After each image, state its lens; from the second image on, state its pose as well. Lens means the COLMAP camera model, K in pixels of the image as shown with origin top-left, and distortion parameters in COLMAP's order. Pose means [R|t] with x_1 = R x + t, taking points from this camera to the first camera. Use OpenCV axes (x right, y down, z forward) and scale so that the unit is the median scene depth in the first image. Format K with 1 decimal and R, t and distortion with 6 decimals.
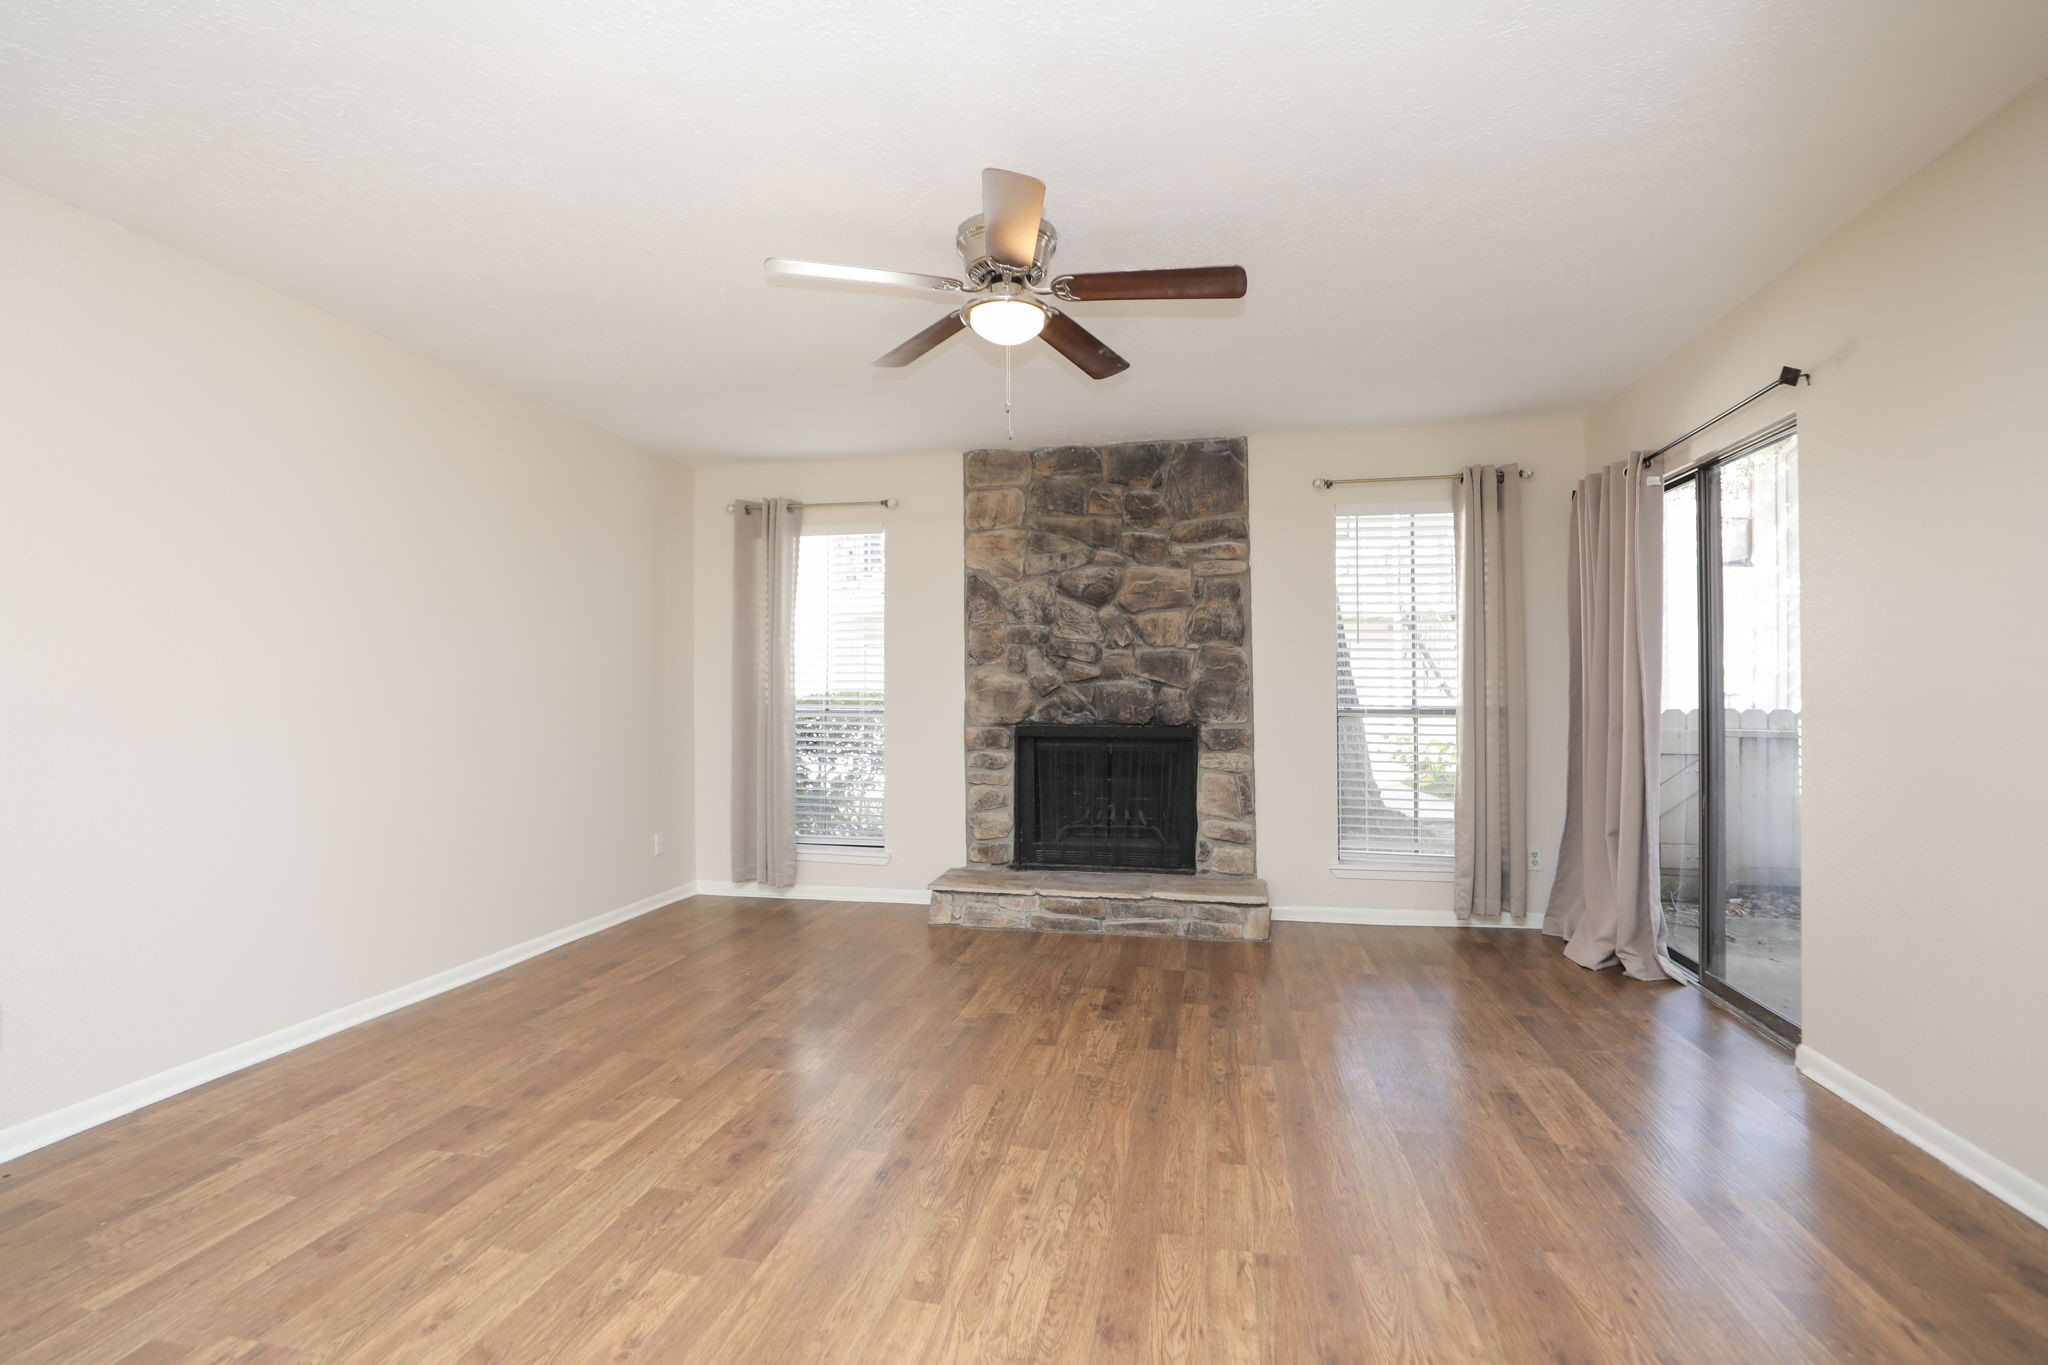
lens RADIAL K [[941.2, 0, 1020.2], [0, 941.2, 687.2], [0, 0, 1]] dist [-0.046984, 0.015629]
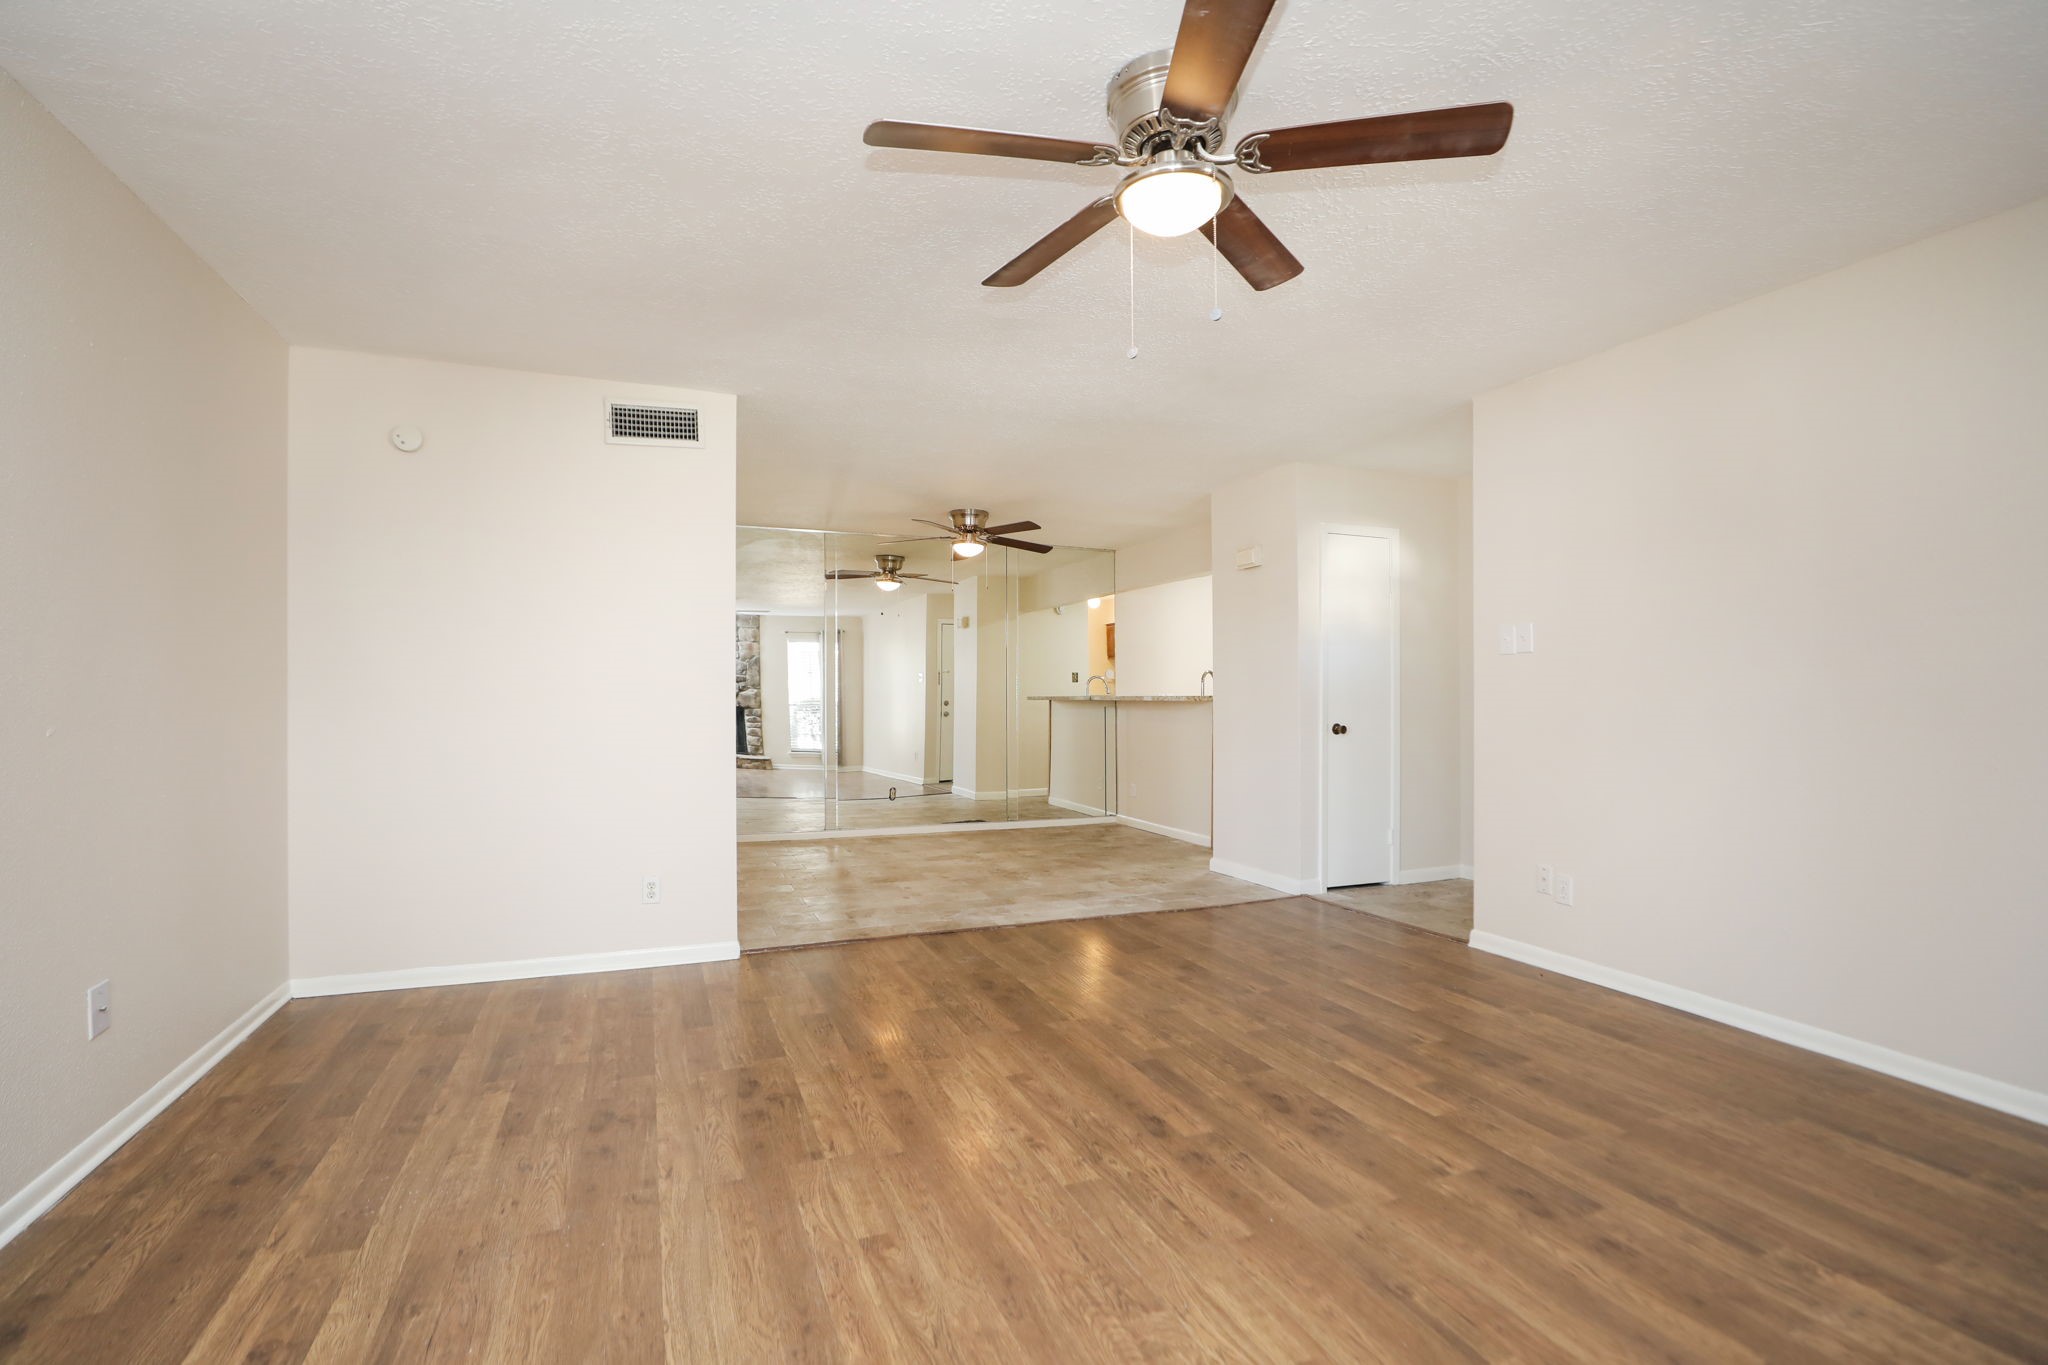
lens RADIAL K [[941.2, 0, 1020.2], [0, 941.2, 687.2], [0, 0, 1]] dist [-0.046984, 0.015629]
pose [[-0.834854, 0.005754, -0.550441, 0.580370], [0.008310, 0.999963, -0.002151, 0.003944], [0.550409, -0.006370, -0.834871, 1.778656]]
